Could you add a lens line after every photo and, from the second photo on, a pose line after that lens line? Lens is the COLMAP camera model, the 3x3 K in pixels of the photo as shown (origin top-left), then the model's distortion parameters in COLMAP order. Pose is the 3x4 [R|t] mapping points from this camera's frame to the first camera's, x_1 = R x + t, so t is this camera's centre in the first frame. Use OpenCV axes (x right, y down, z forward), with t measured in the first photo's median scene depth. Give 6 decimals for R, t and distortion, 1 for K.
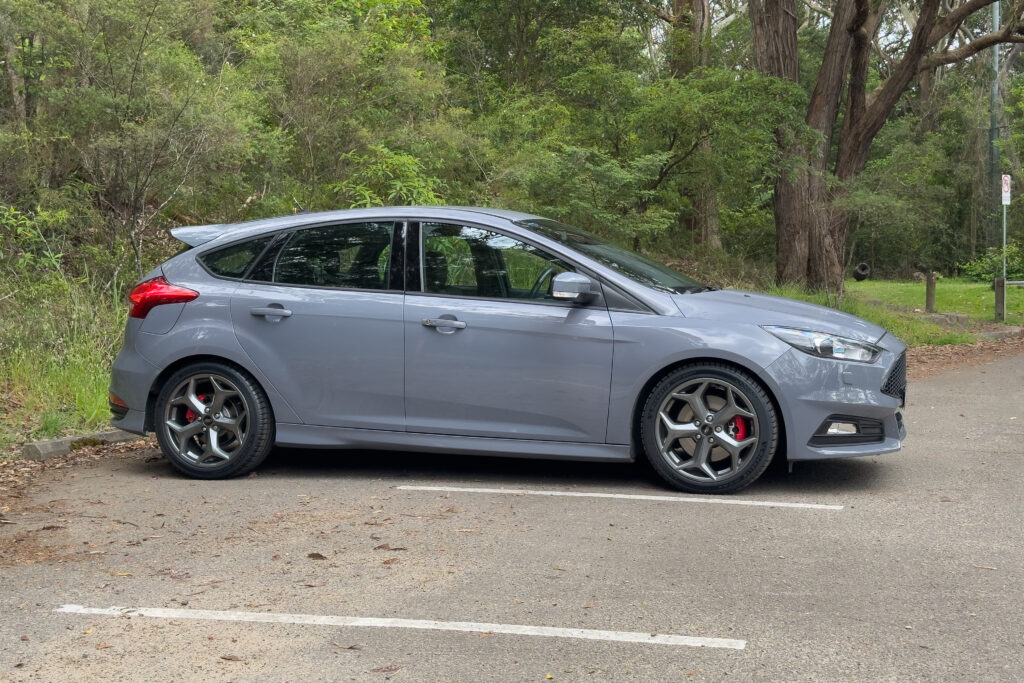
lens RADIAL K [[1408.0, 0, 506.7], [0, 1408.0, 343.2], [0, 0, 1]] dist [0.127593, 0.000000]
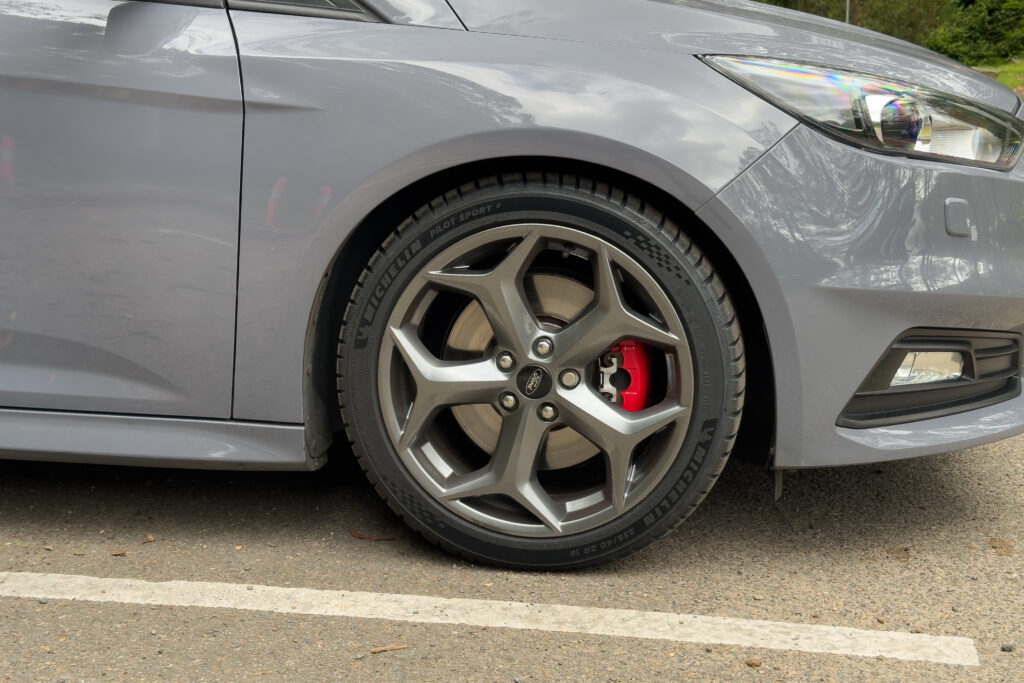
lens RADIAL K [[1408.0, 0, 512.2], [0, 1408.0, 346.7], [0, 0, 1]] dist [0.127593, 0.000000]
pose [[0.990905, -0.021828, 0.132783, 0.093443], [0.001447, 0.988427, 0.151687, 0.004018], [-0.134558, -0.150115, 0.979469, 0.681959]]
